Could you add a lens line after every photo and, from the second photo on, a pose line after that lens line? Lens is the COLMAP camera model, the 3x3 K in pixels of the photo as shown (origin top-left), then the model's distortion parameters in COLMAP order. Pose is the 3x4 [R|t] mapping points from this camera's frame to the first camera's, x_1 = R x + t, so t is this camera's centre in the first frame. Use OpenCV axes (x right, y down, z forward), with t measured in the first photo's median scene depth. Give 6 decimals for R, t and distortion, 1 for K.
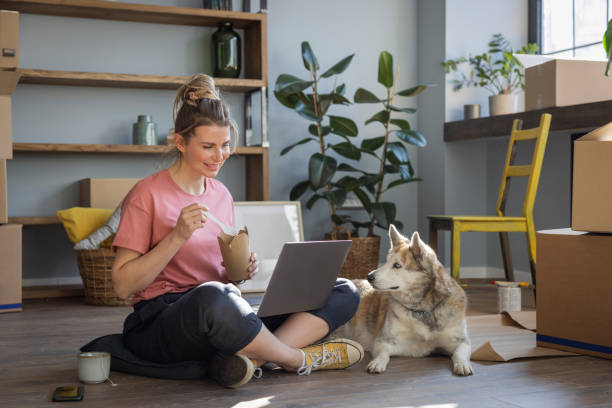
lens RADIAL K [[873.6, 0, 306.0], [0, 873.6, 204.0], [0, 0, 1]] dist [0.007529, 0.035368]
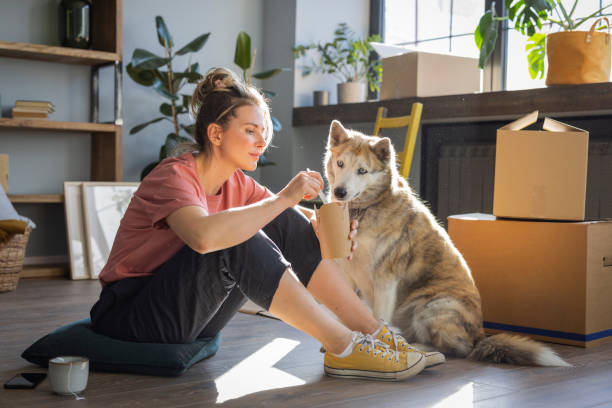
lens RADIAL K [[873.6, 0, 306.0], [0, 873.6, 204.0], [0, 0, 1]] dist [0.007529, 0.035368]
pose [[0.962408, 0.015266, 0.271178, -0.103321], [-0.019753, 0.999709, 0.013823, 0.003247], [-0.270888, -0.018660, 0.962430, 0.033463]]
